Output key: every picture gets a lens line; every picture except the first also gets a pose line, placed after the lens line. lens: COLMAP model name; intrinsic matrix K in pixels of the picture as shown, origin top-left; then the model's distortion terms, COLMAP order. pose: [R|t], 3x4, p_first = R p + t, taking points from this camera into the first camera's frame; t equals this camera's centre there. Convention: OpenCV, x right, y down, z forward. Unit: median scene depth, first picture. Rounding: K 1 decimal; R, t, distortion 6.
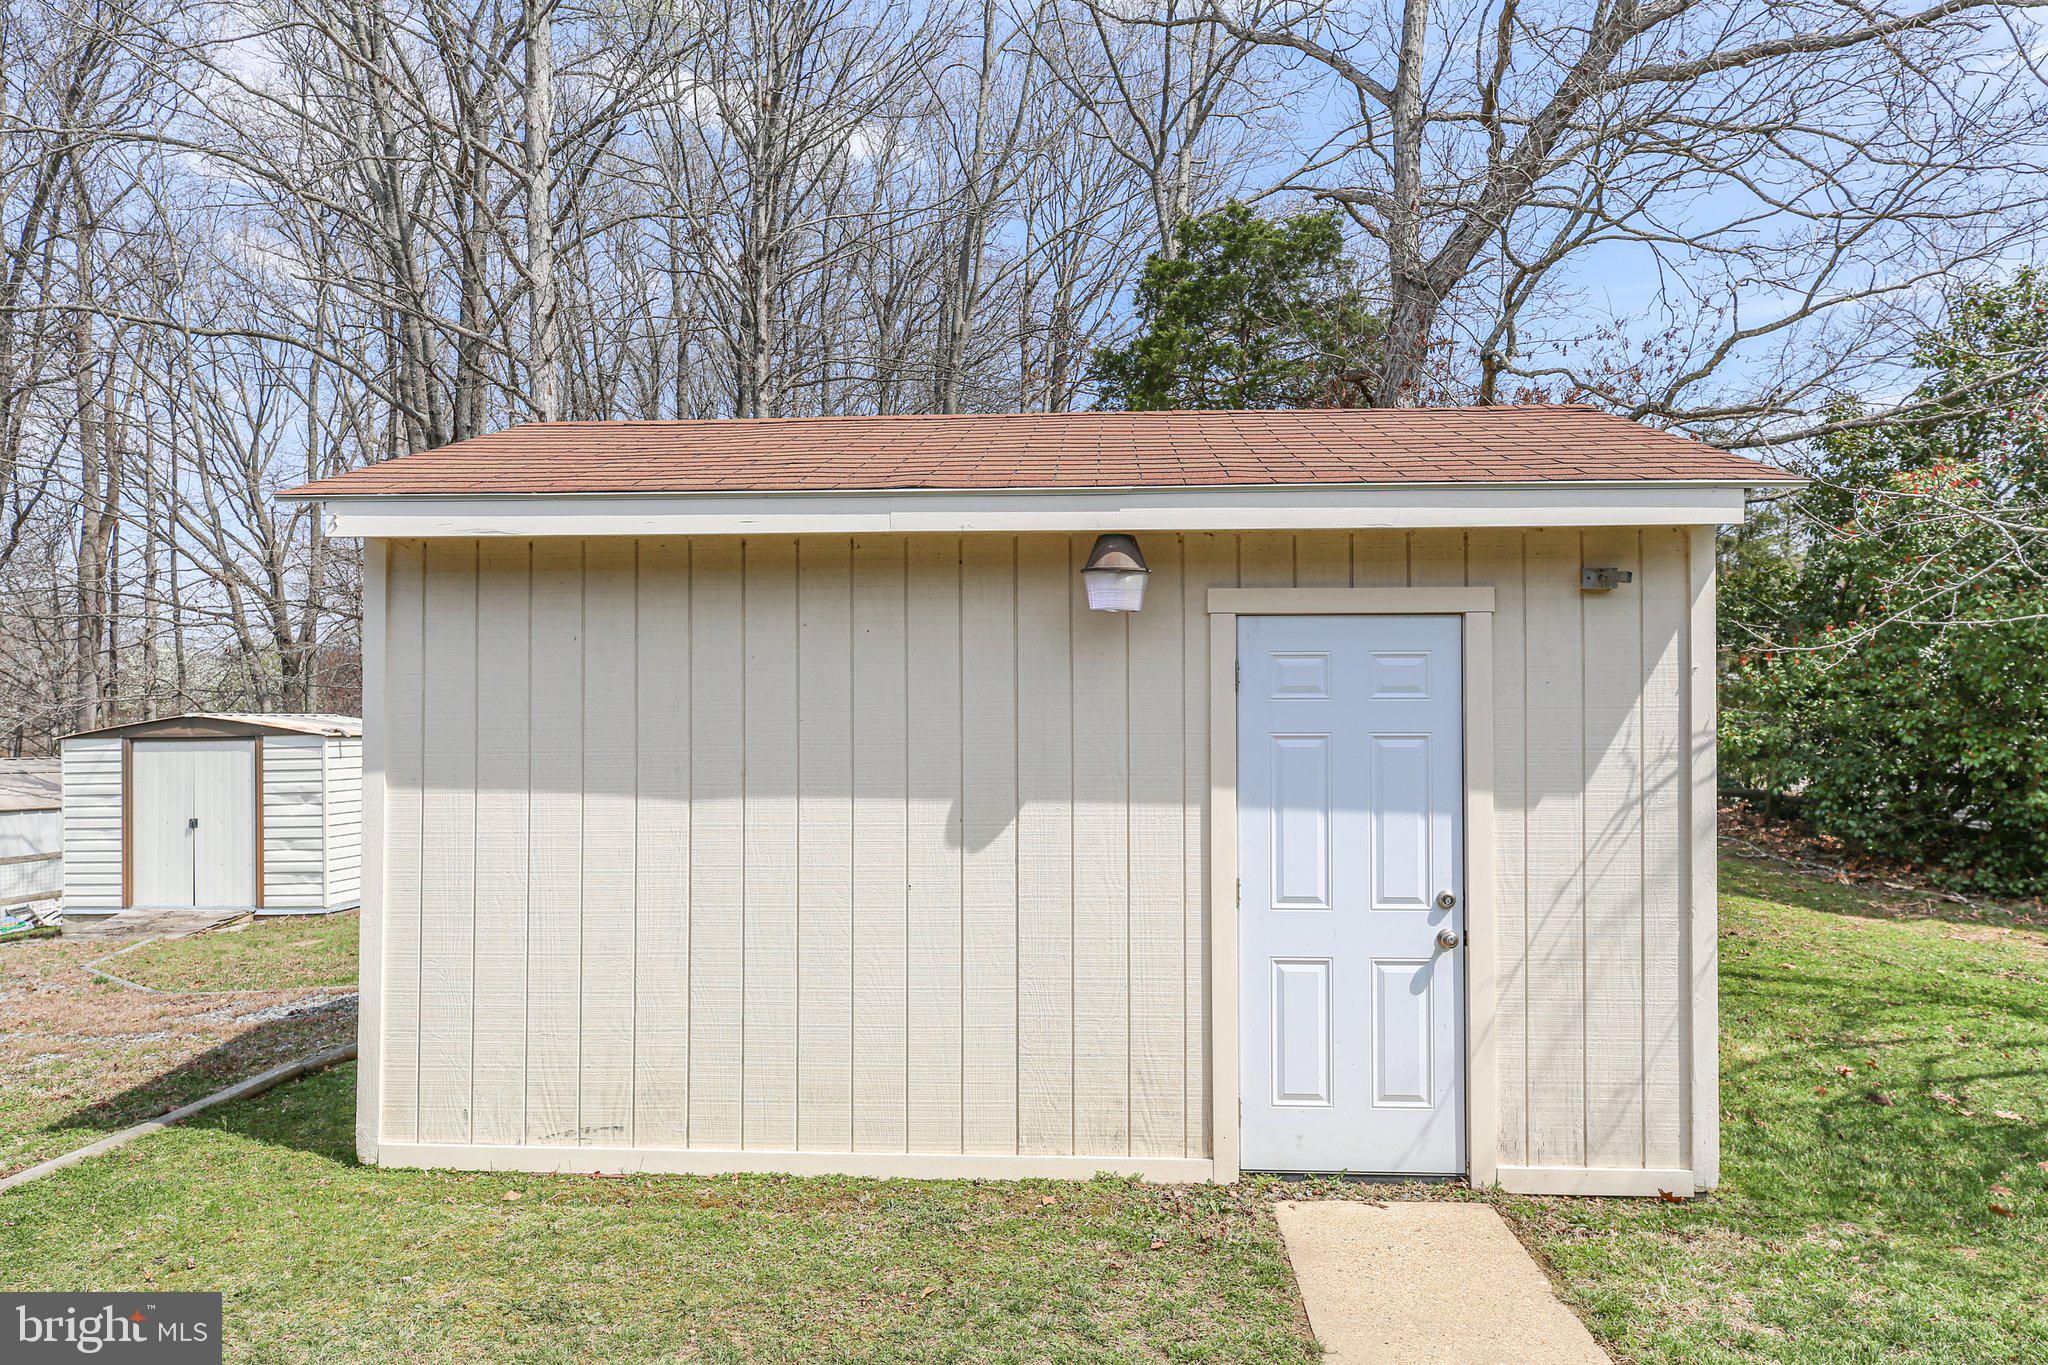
lens RADIAL K [[1424.1, 0, 1024.0], [0, 1424.1, 682.5], [0, 0, 1]] dist [0.064944, 0.000529]
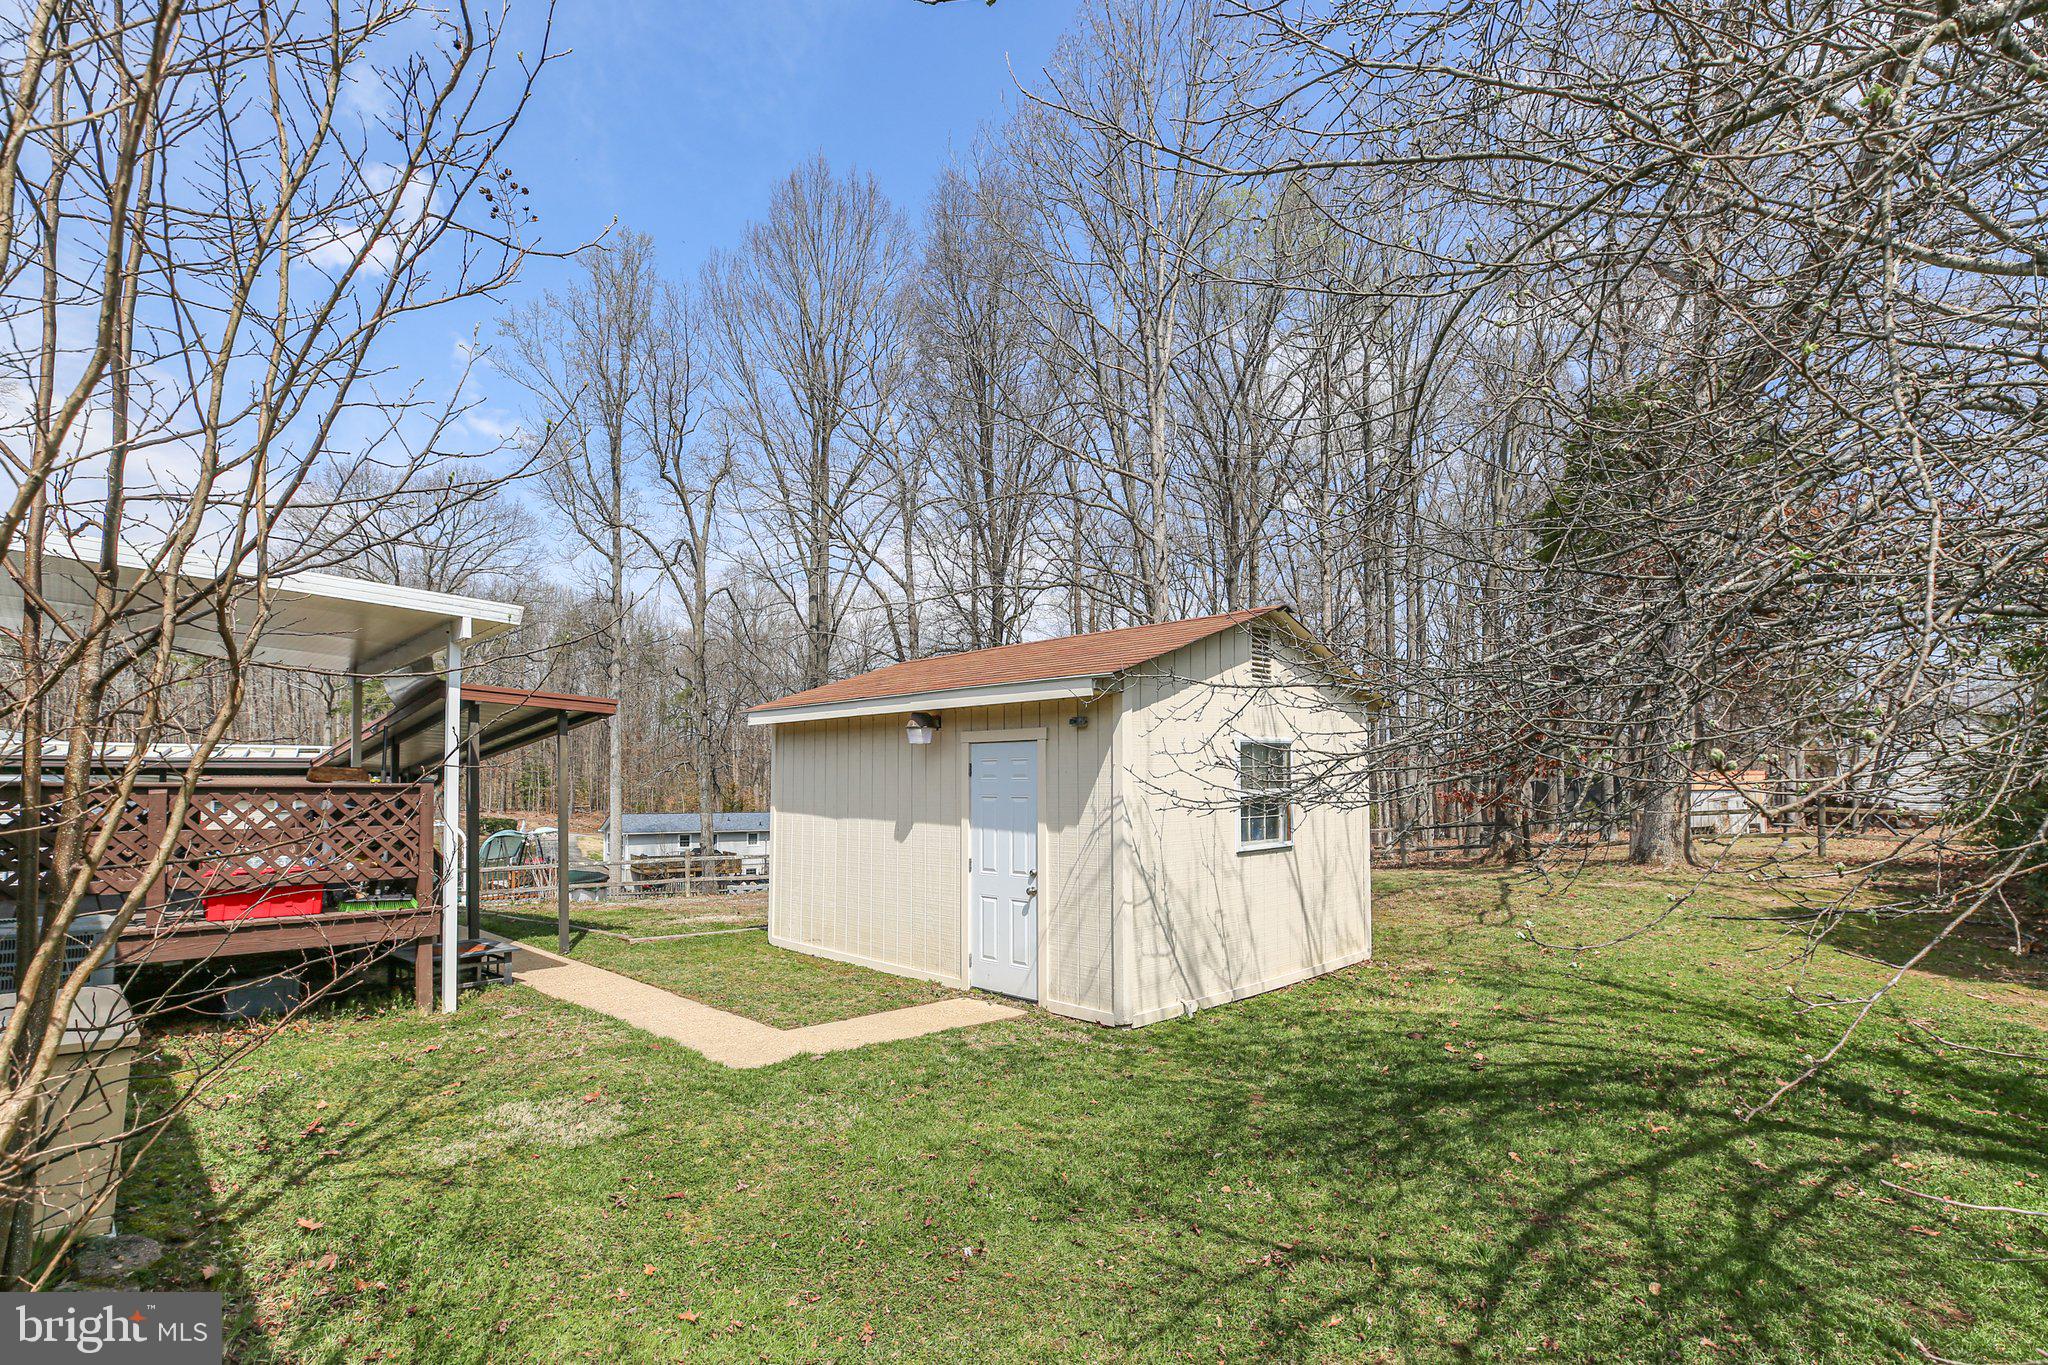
lens RADIAL K [[1008.9, 0, 1024.0], [0, 1008.9, 682.5], [0, 0, 1]] dist [-0.000127, -0.000002]
pose [[0.724106, -0.062183, -0.686880, 1.361082], [0.000123, 0.995939, -0.090031, 0.001329], [0.689689, 0.065108, 0.721173, -0.136075]]
